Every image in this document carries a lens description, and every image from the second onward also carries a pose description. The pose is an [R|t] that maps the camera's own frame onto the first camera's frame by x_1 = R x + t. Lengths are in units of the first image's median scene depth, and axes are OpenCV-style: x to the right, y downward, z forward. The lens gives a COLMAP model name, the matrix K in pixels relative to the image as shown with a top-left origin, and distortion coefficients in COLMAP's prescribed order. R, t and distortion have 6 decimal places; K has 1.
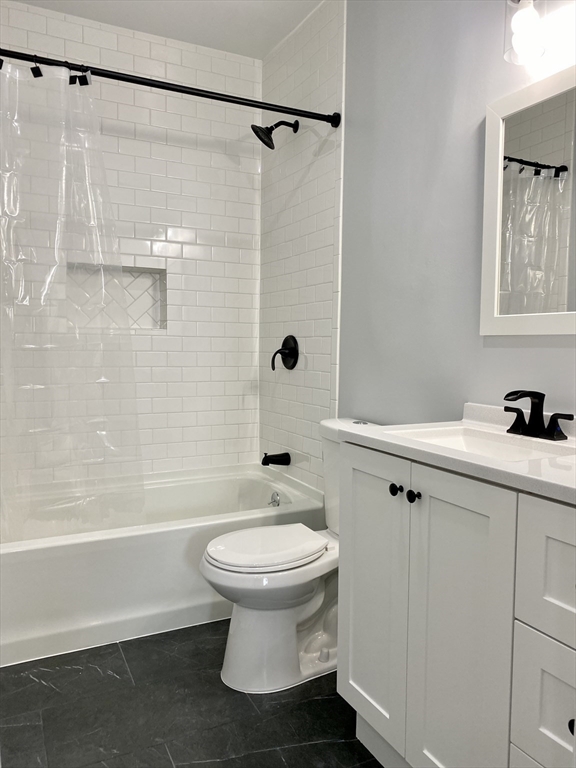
lens RADIAL K [[627.0, 0, 288.0], [0, 627.0, 384.0], [0, 0, 1]] dist [0.153516, -0.210121]
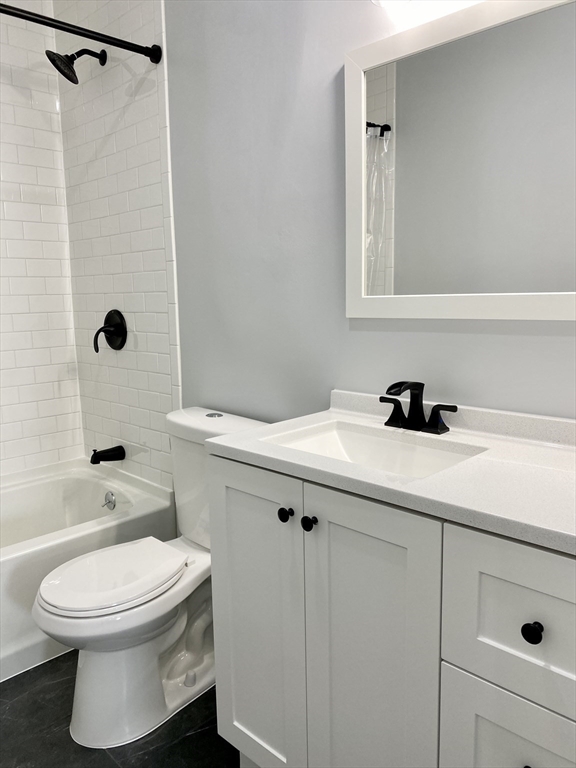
lens RADIAL K [[626.0, 0, 288.0], [0, 626.0, 384.0], [0, 0, 1]] dist [0.034981, 0.001035]
pose [[0.951010, -0.074760, 0.299986, -0.040371], [0.048817, 0.994462, 0.093072, -0.052088], [-0.305283, -0.073868, 0.949392, 0.128868]]
